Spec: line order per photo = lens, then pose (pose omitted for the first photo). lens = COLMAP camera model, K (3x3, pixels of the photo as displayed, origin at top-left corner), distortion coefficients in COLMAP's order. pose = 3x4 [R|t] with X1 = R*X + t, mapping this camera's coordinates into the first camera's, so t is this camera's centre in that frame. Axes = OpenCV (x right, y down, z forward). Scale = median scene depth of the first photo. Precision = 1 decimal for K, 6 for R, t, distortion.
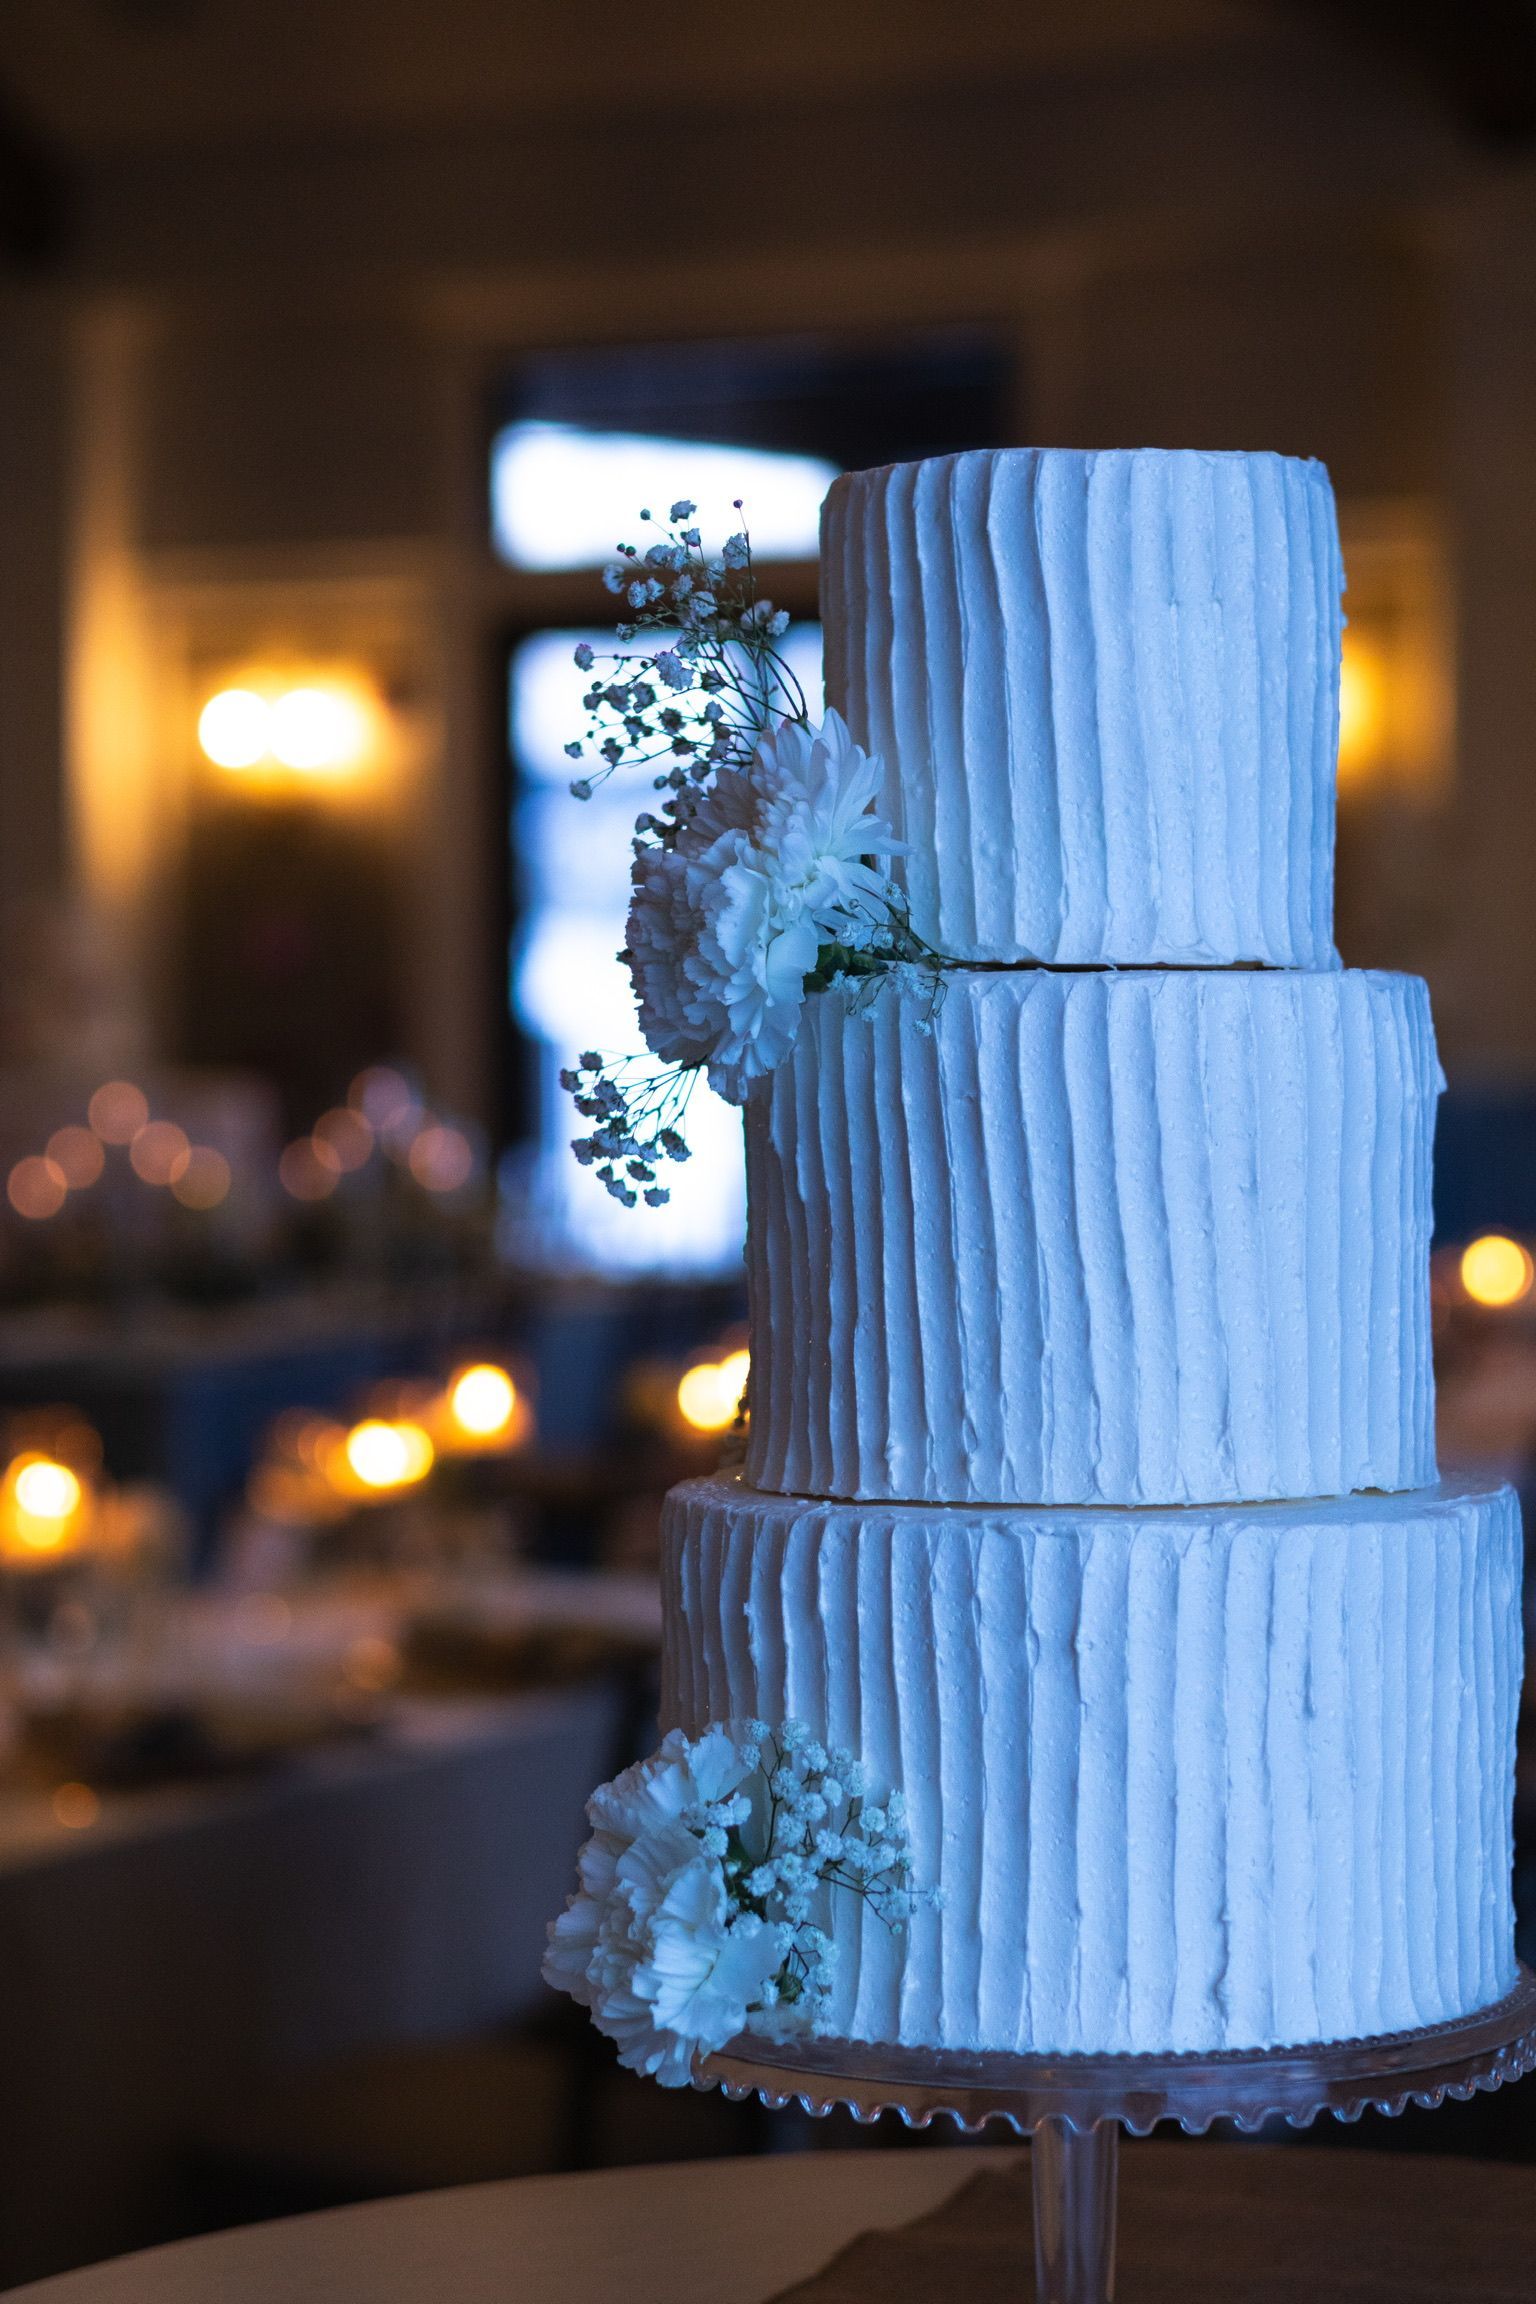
lens RADIAL K [[5508.9, 0, 768.0], [0, 5508.9, 1152.0], [0, 0, 1]] dist [0.119667, -0.951443]
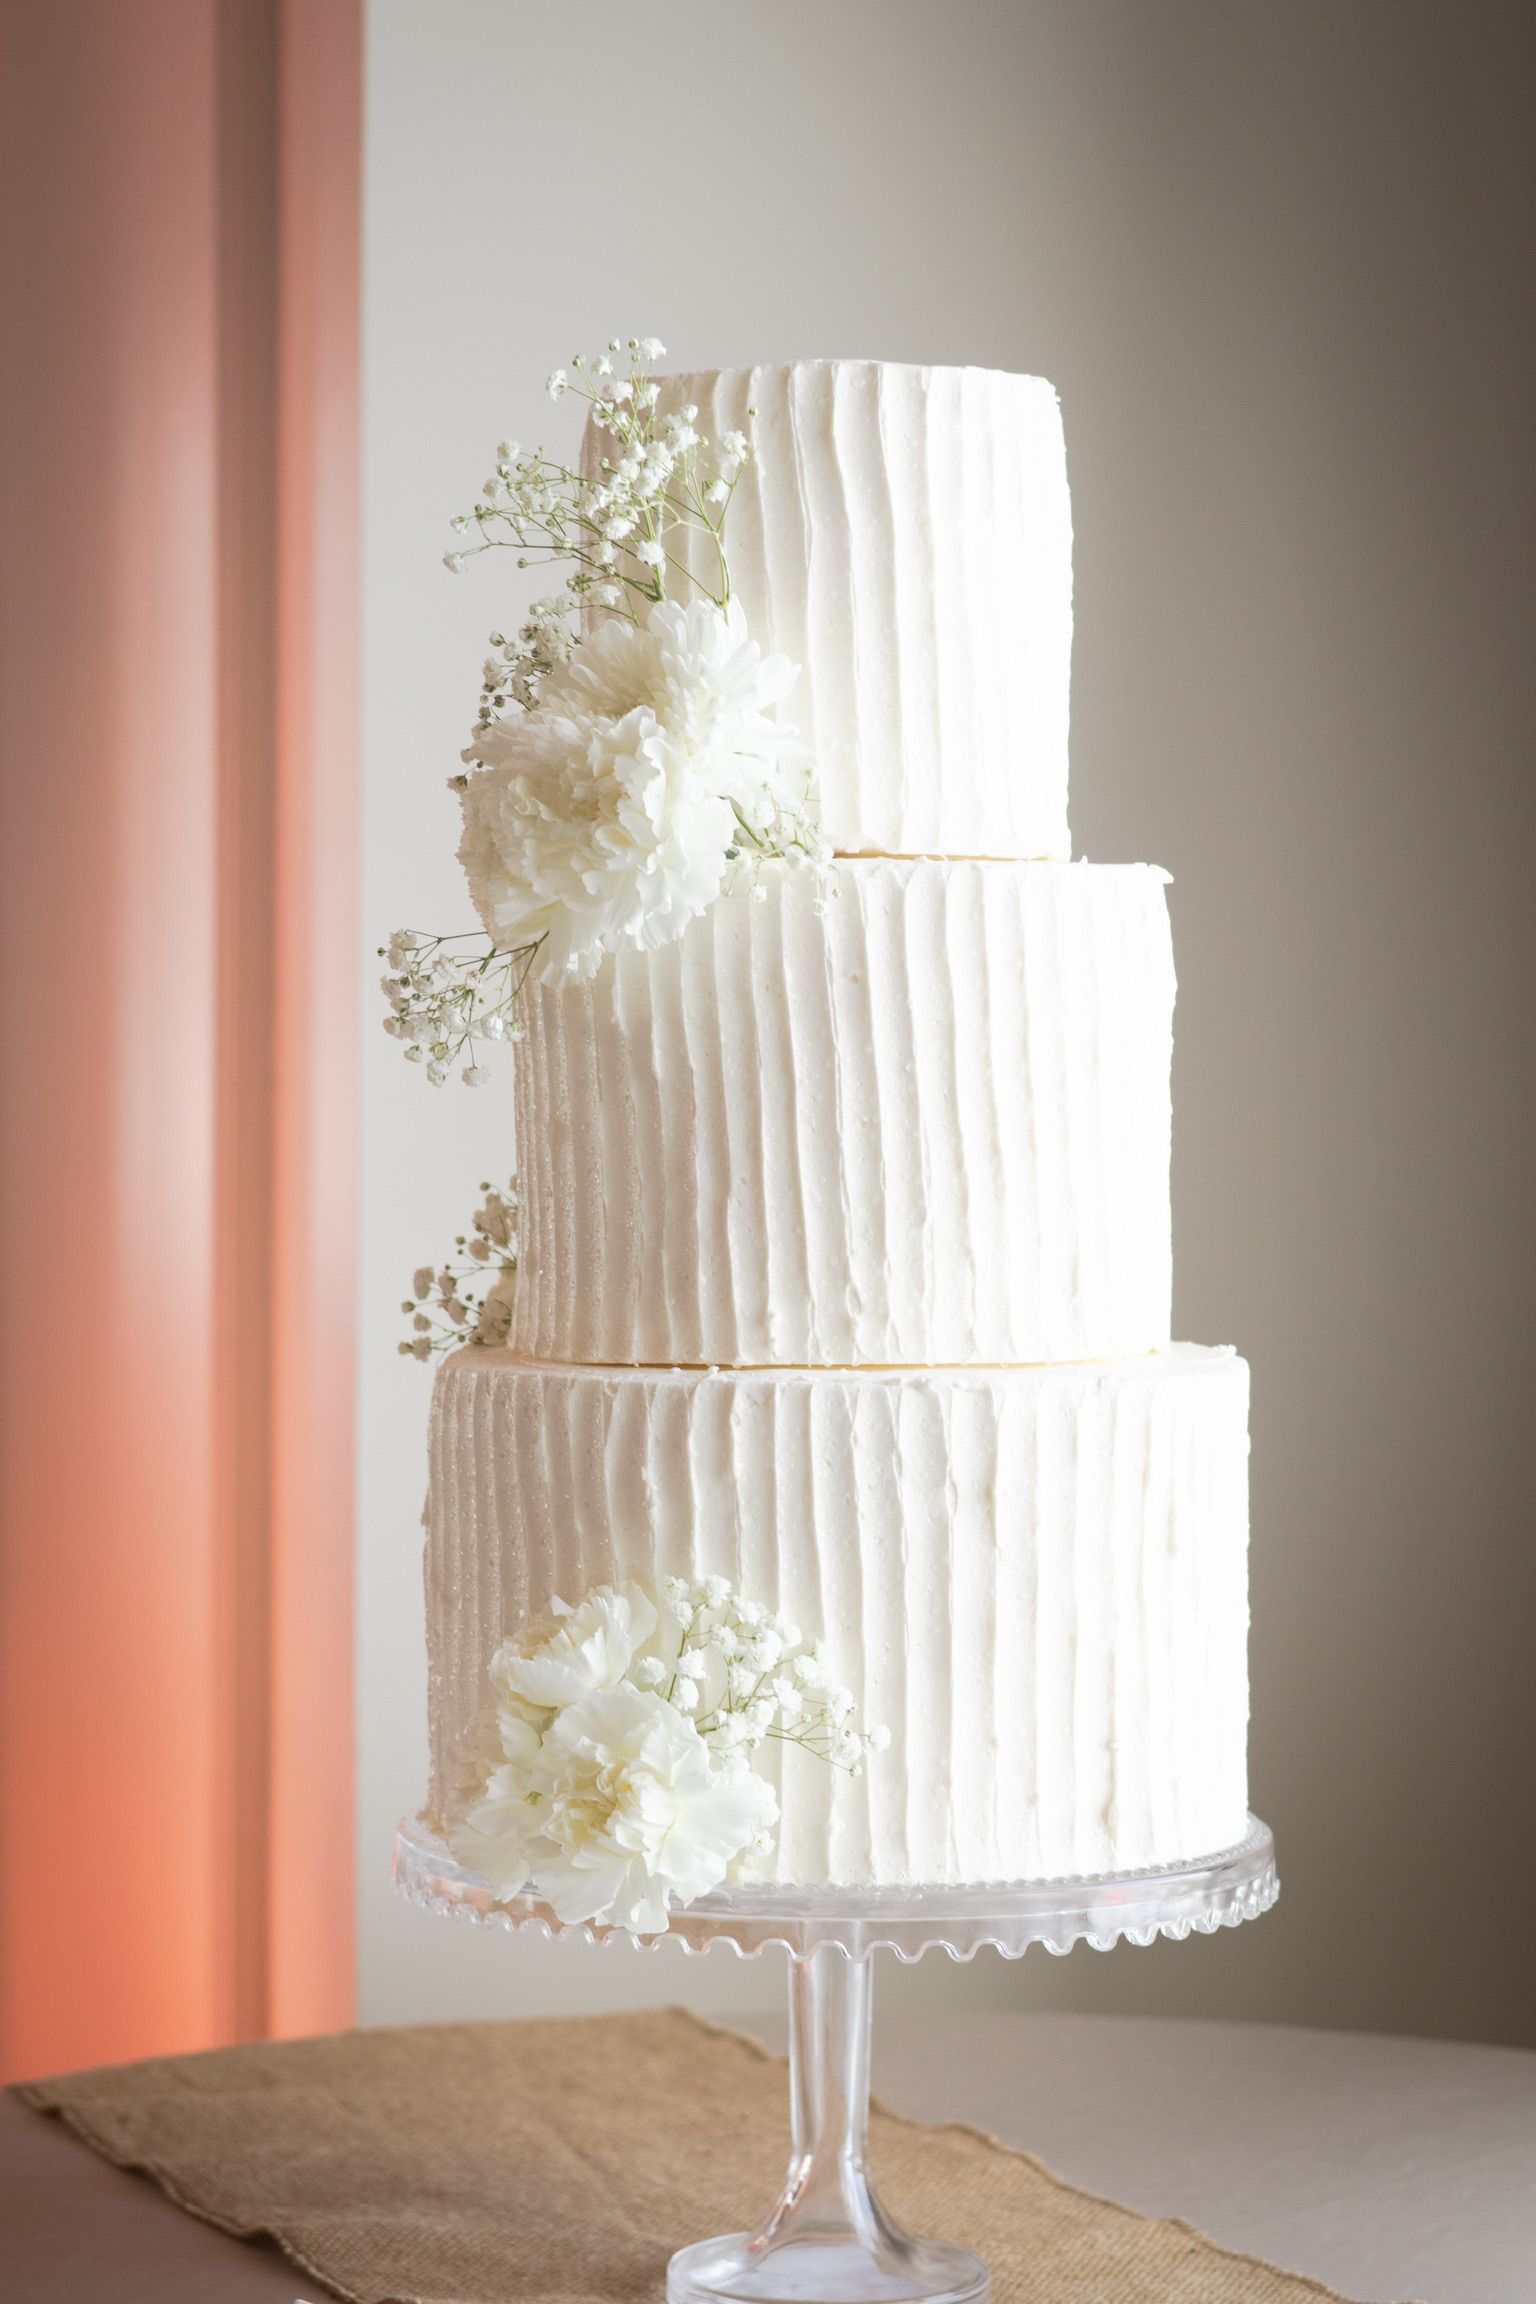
lens RADIAL K [[5508.9, 0, 768.0], [0, 5508.9, 1152.0], [0, 0, 1]] dist [0.119667, -0.951443]
pose [[0.892739, 0.003651, 0.450559, -0.449849], [0.003631, 0.999876, -0.015297, 0.039450], [-0.450559, 0.015292, 0.892616, 0.077520]]
